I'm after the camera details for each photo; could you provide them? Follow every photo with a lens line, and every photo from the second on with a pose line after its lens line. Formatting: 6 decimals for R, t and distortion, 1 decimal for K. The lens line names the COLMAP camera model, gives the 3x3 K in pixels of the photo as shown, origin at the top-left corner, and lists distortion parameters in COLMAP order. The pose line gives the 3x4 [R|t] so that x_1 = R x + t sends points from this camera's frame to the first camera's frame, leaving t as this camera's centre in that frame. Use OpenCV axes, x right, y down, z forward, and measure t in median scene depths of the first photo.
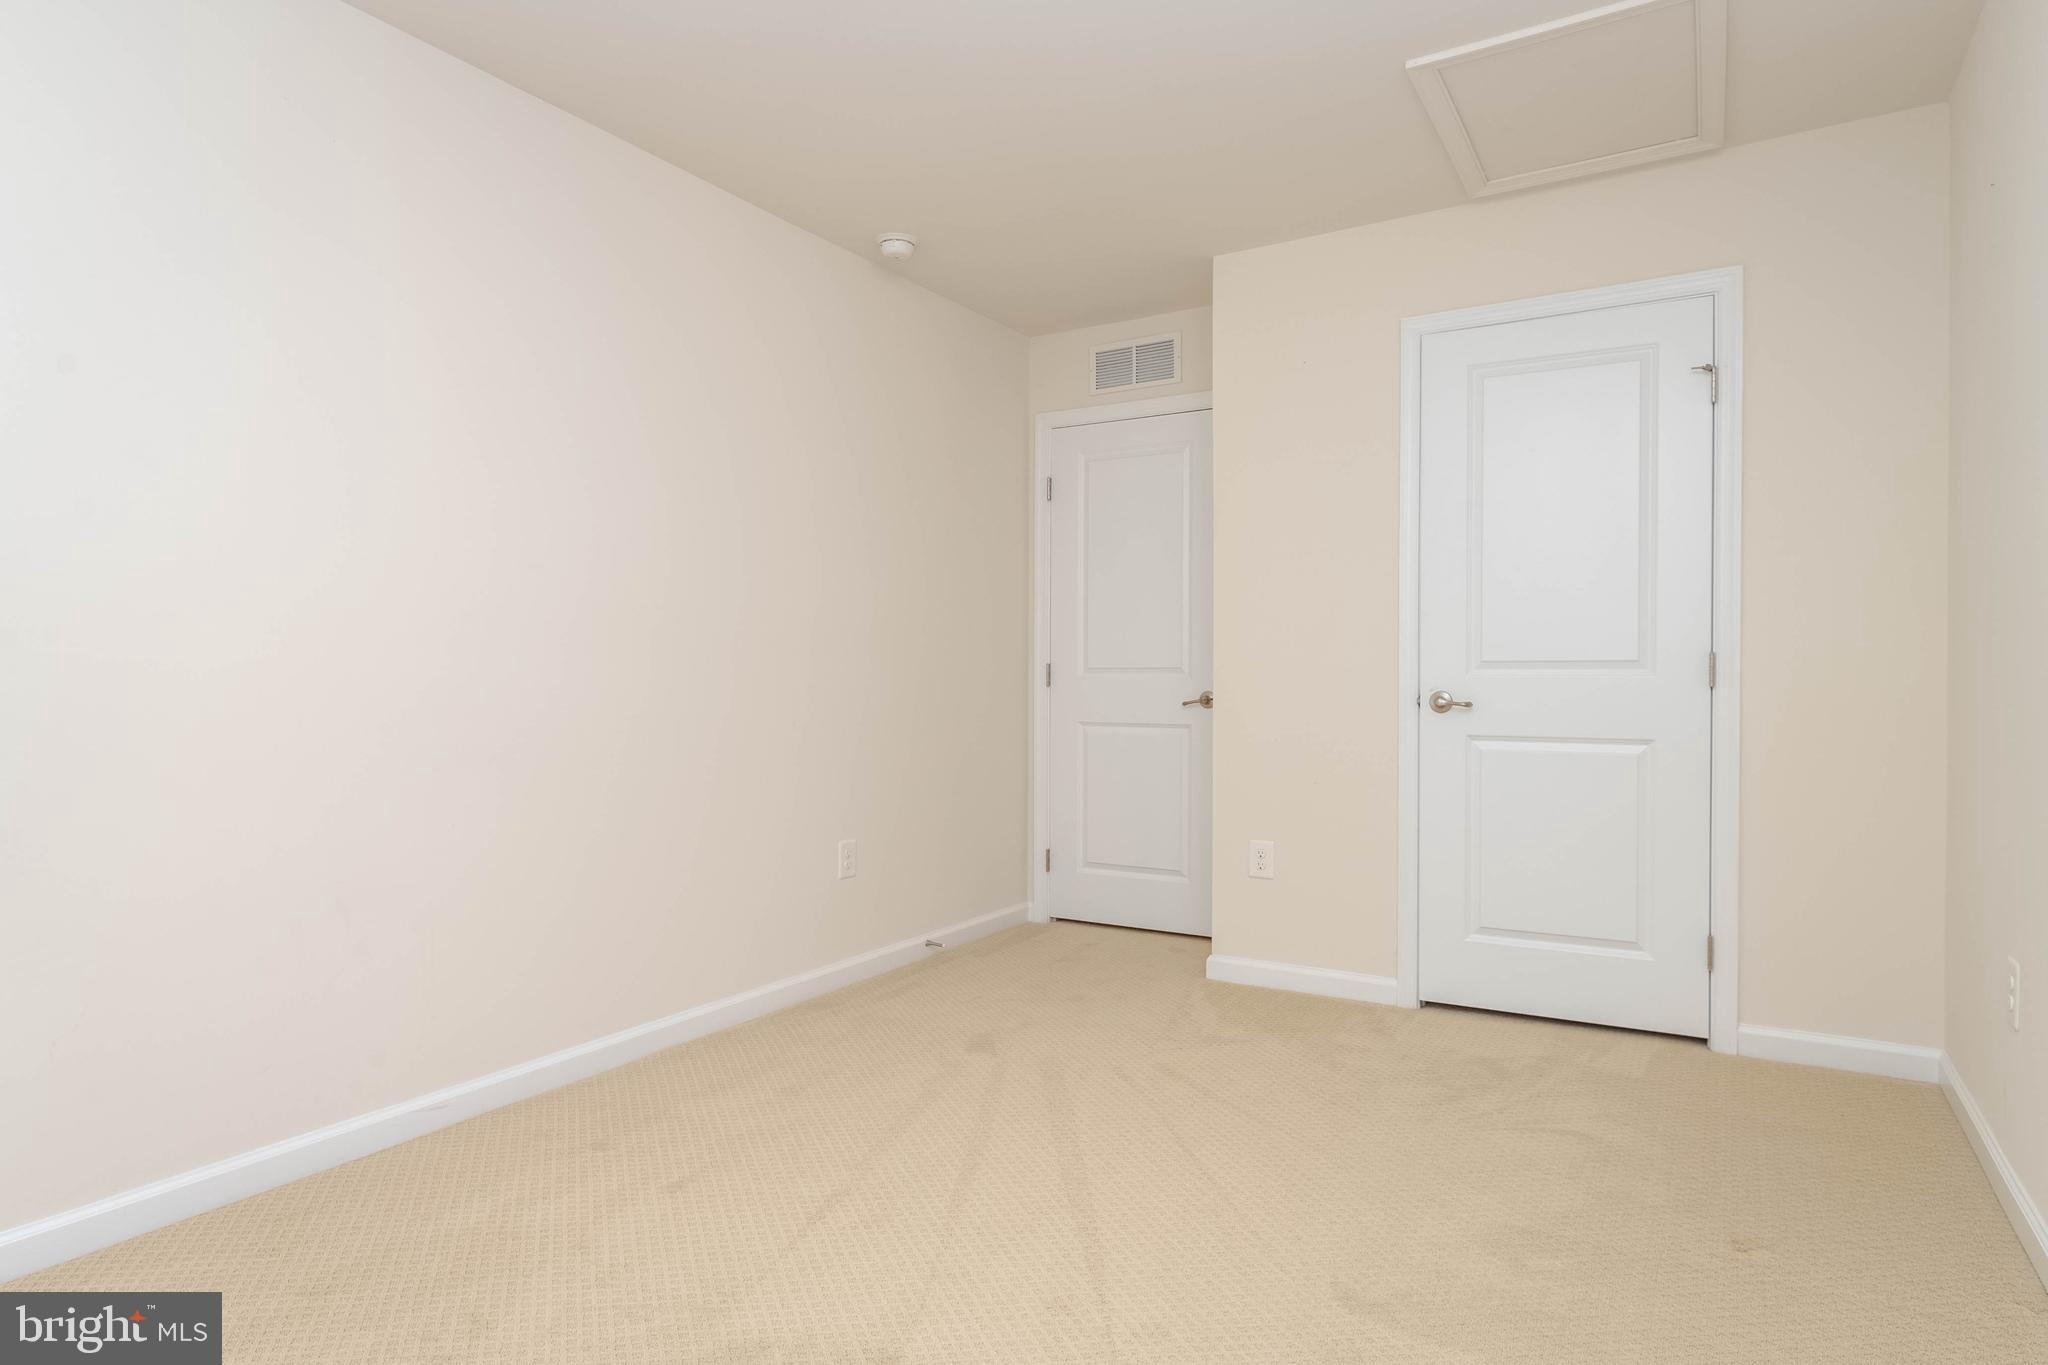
lens RADIAL K [[1249.9, 0, 1024.7], [0, 1249.9, 683.0], [0, 0, 1]] dist [0.003331, 0.000169]
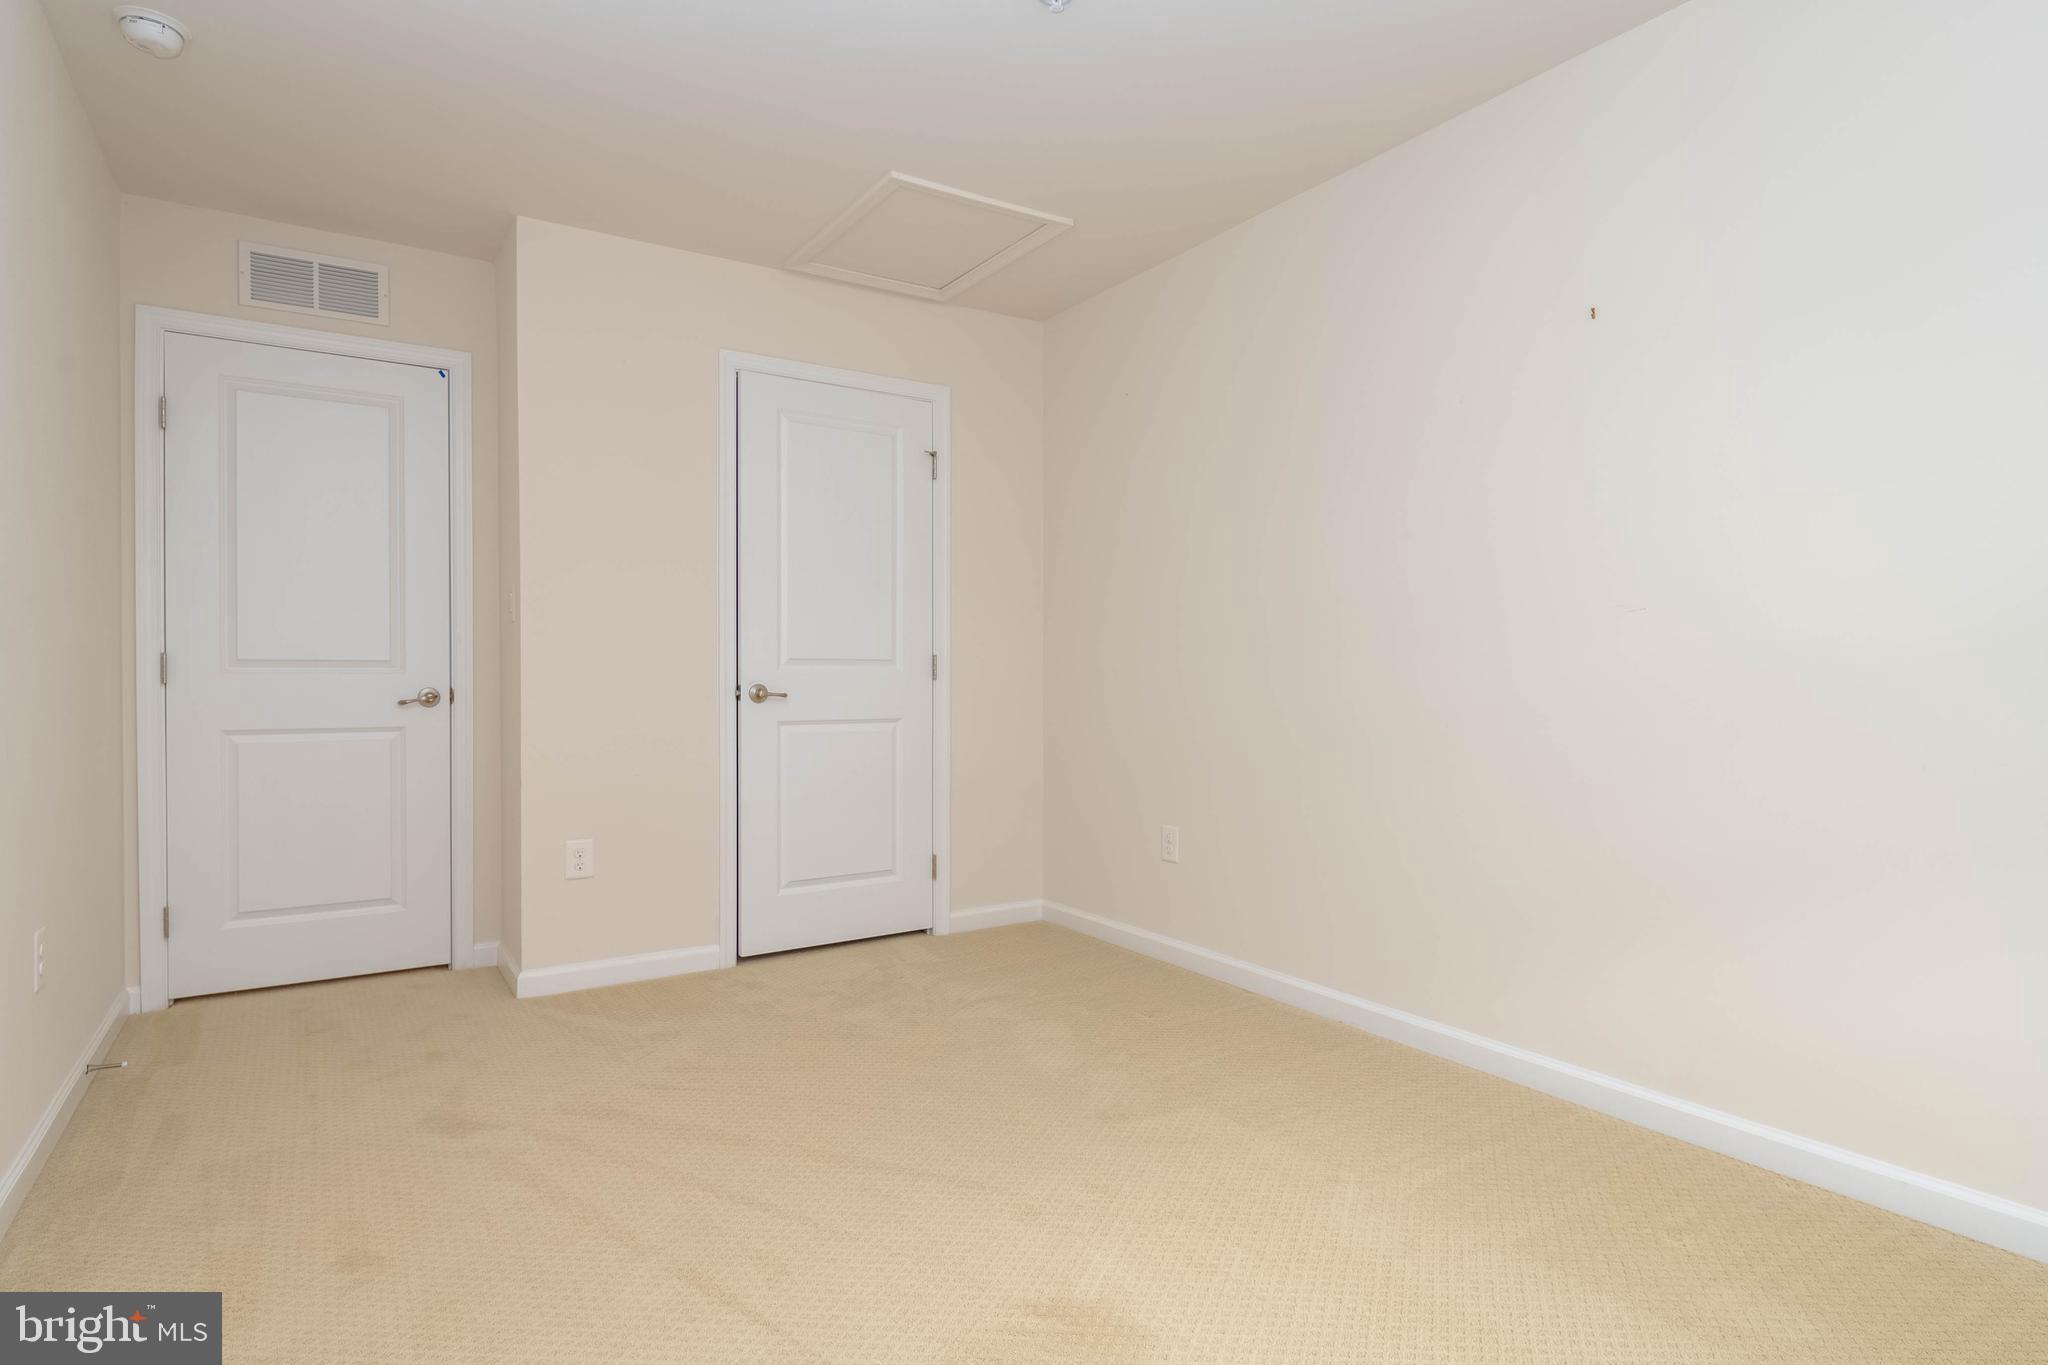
lens RADIAL K [[1243.1, 0, 1022.5], [0, 1243.1, 685.4], [0, 0, 1]] dist [-0.000224, 0.002518]
pose [[0.344382, -0.007964, 0.938796, -0.617729], [0.004318, 0.999967, 0.006899, 0.000689], [-0.938820, 0.001678, 0.344405, 0.353907]]
